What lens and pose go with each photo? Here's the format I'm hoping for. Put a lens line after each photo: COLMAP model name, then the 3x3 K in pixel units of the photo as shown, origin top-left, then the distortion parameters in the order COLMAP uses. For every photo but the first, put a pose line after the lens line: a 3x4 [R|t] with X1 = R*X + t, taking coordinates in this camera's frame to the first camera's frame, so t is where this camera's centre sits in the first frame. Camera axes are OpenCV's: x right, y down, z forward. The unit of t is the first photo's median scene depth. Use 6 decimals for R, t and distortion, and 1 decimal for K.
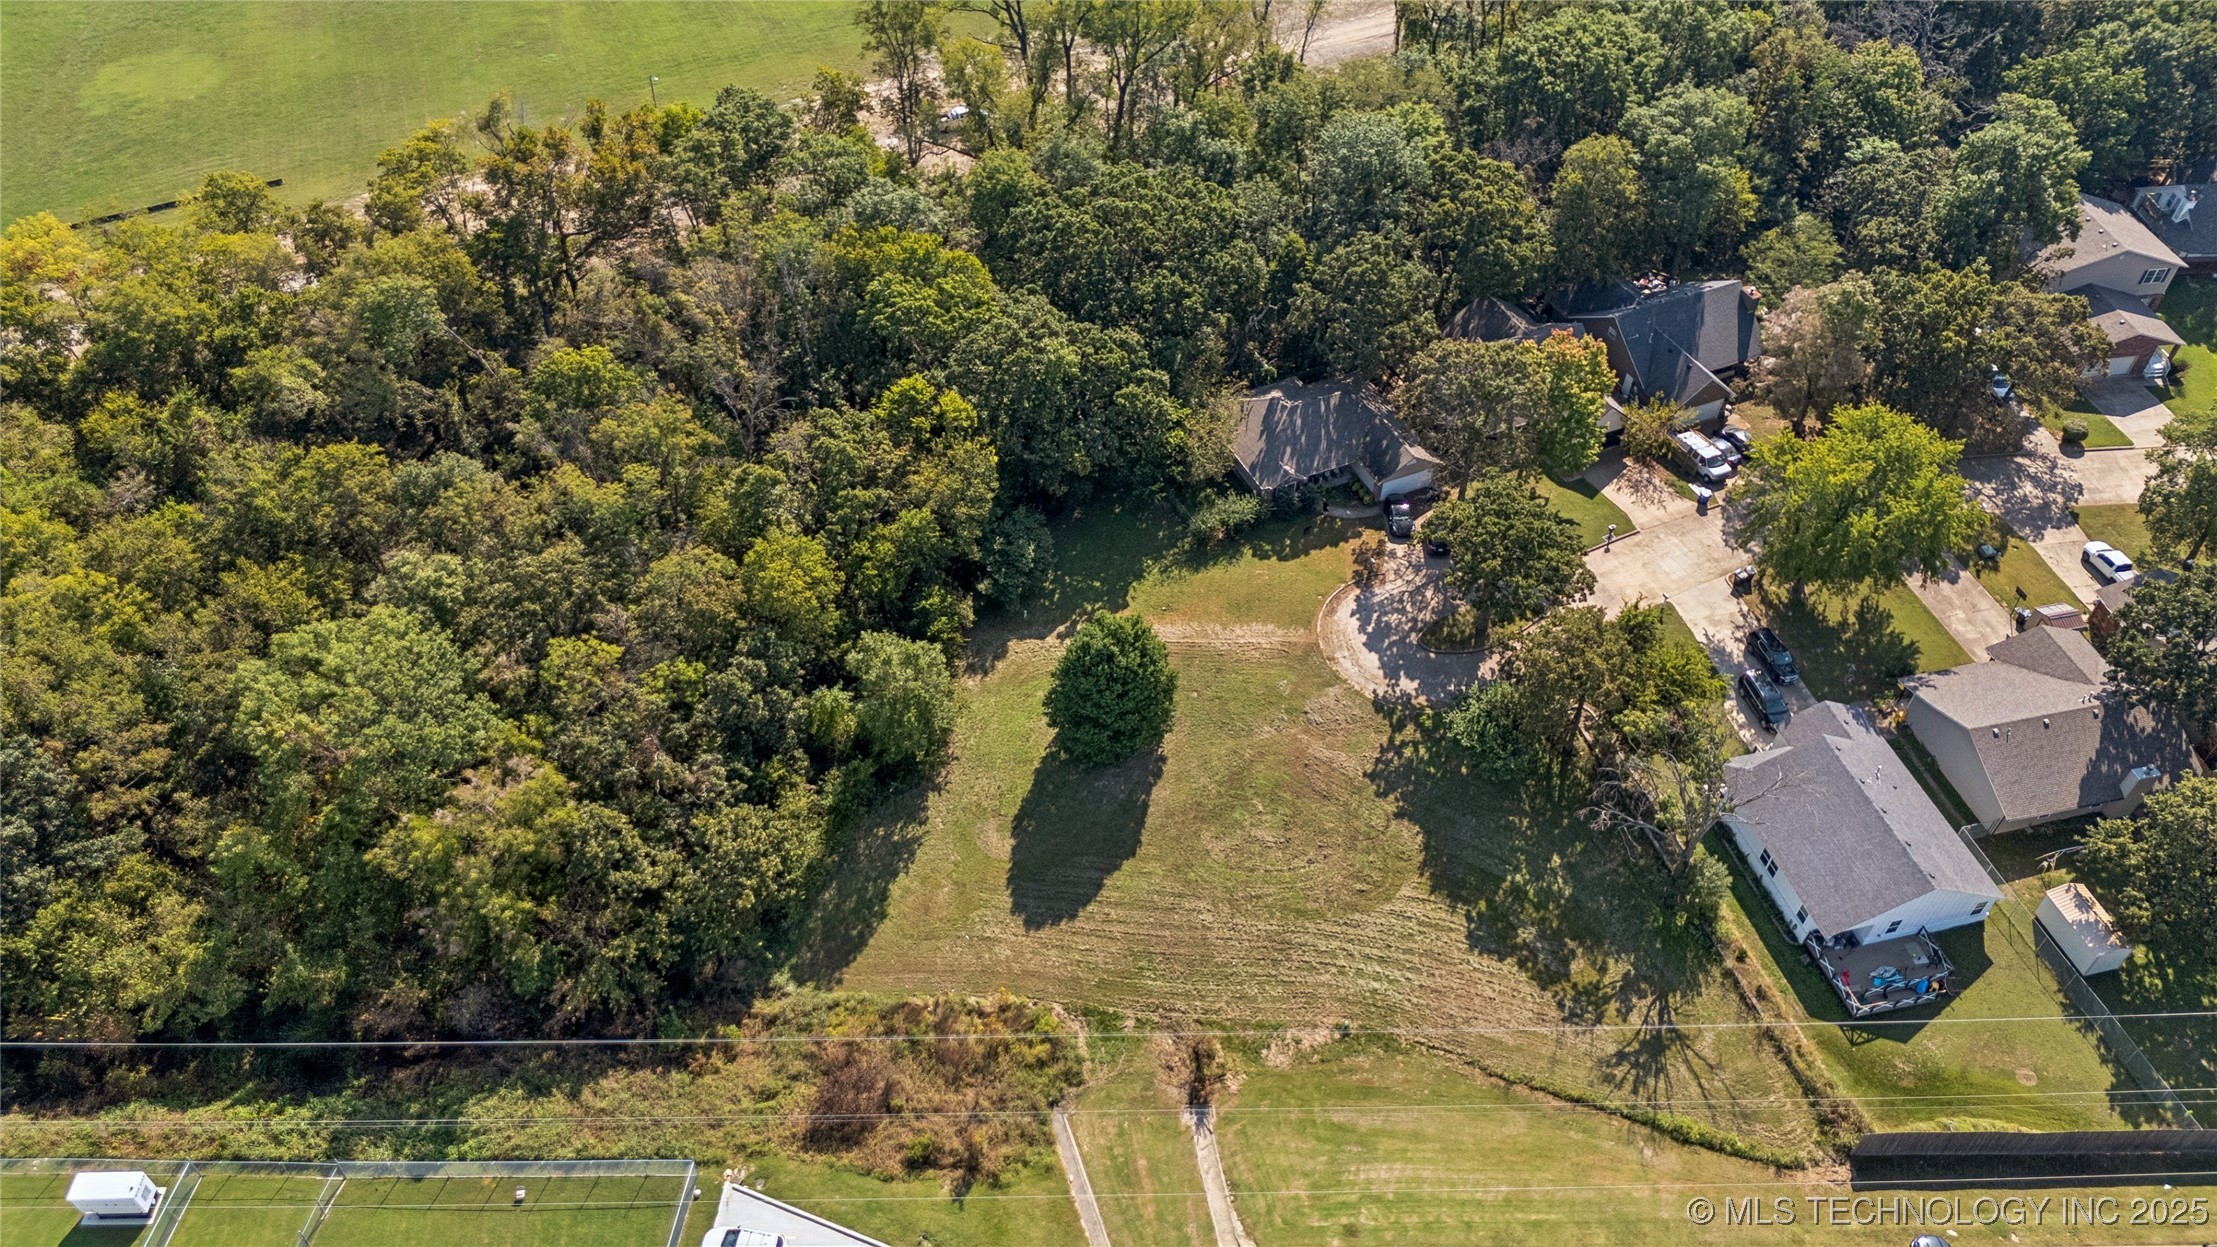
lens RADIAL K [[1635.4, 0, 1112.1], [0, 1635.4, 622.7], [0, 0, 1]] dist [0.046342, -0.042739]
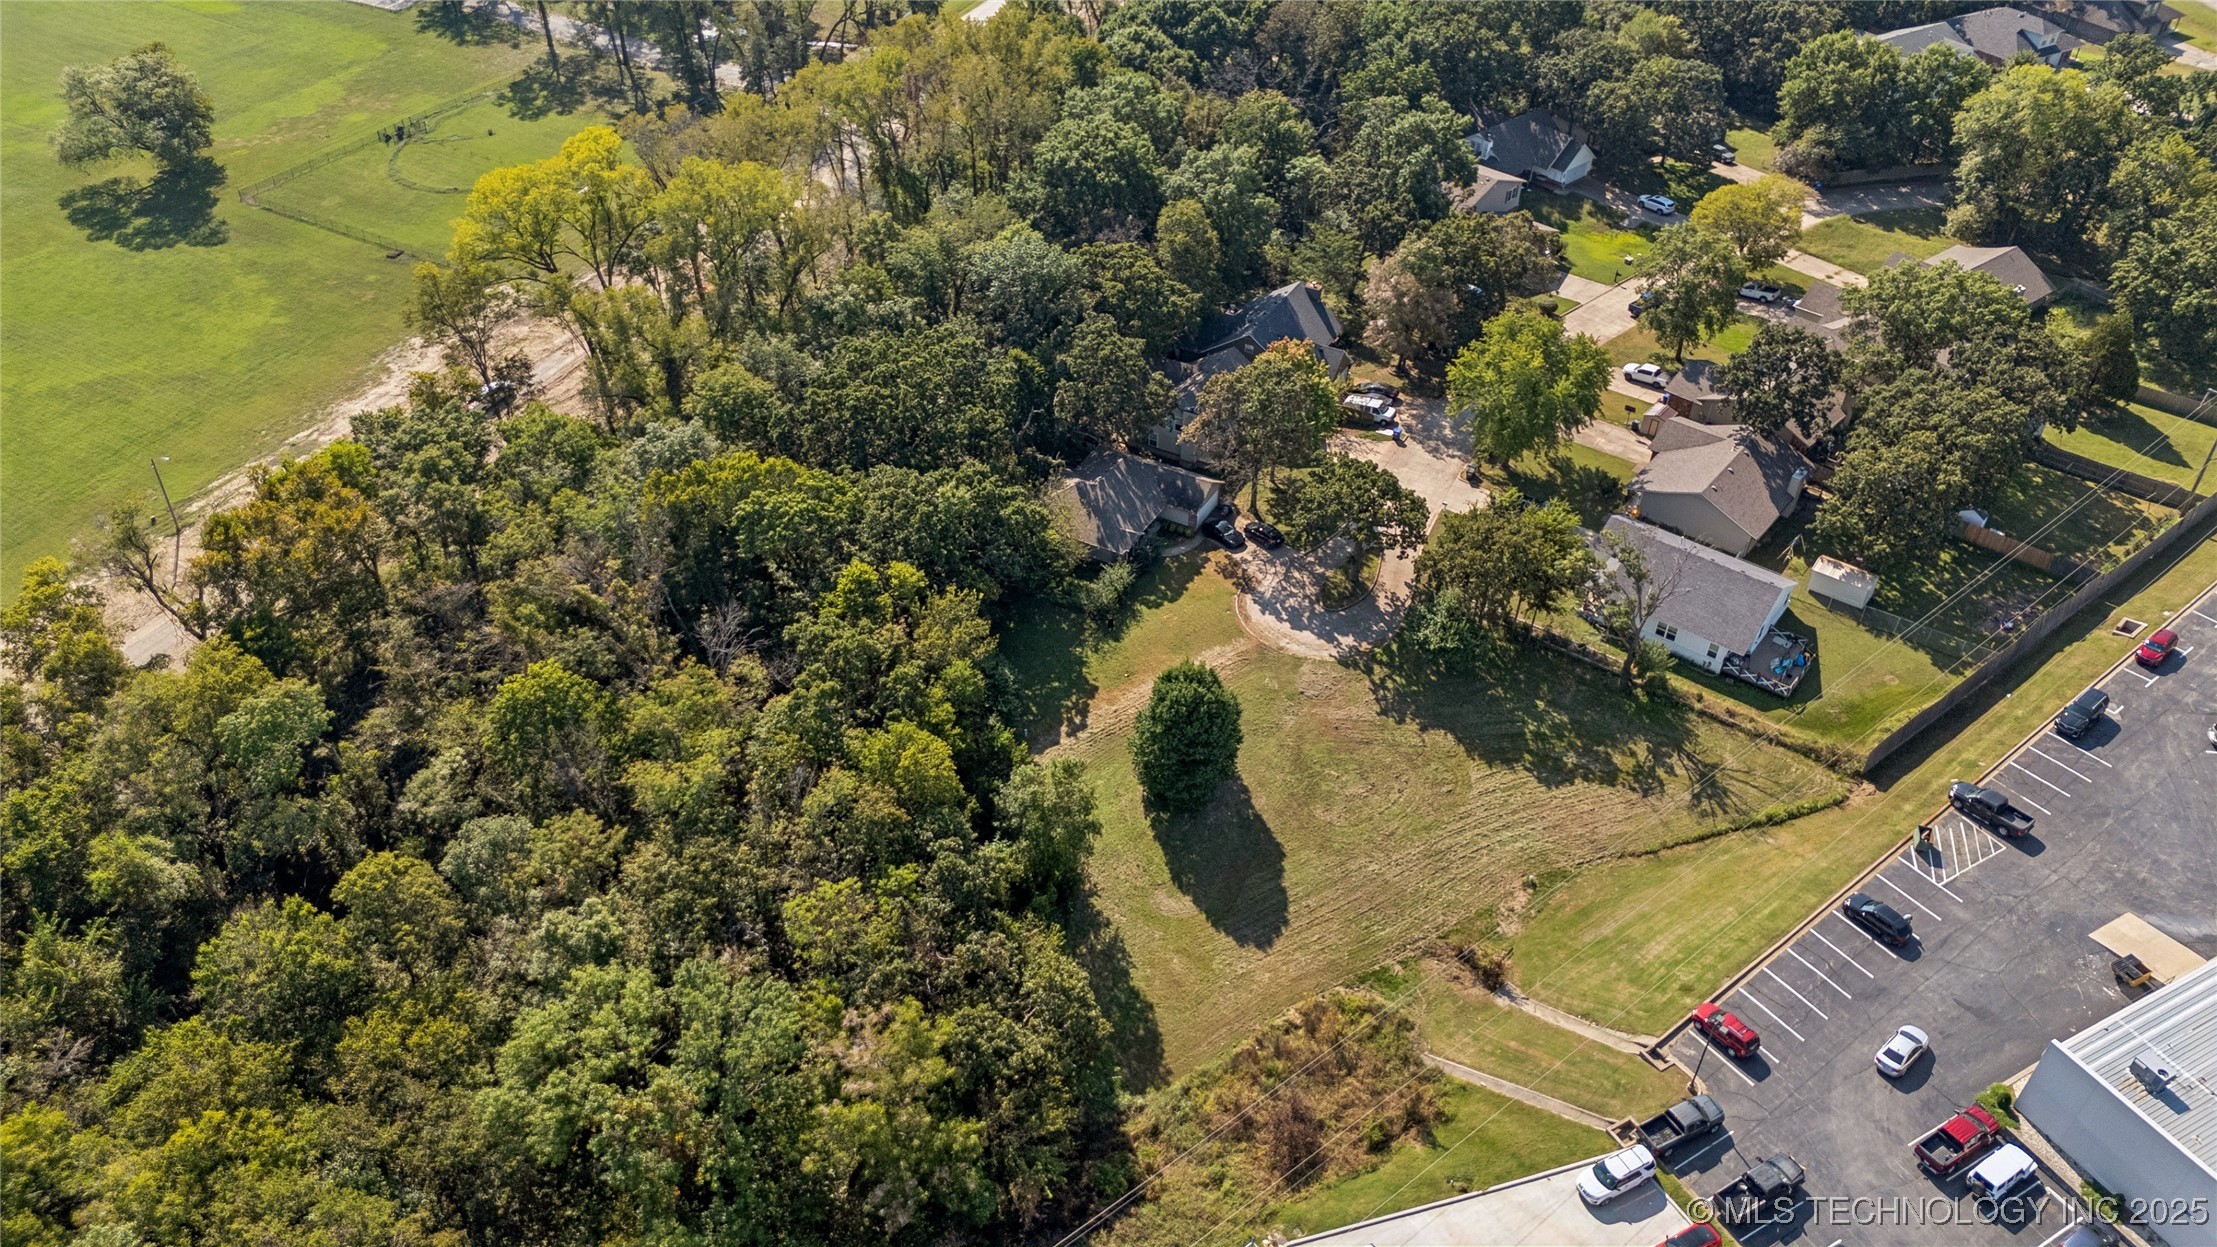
lens RADIAL K [[1635.4, 0, 1108.7], [0, 1635.4, 622.0], [0, 0, 1]] dist [0.046342, -0.042739]
pose [[0.792887, -0.384443, 0.472793, -0.552565], [0.435798, 0.900044, 0.001009, -0.054225], [-0.425922, 0.205242, 0.881173, 0.037433]]
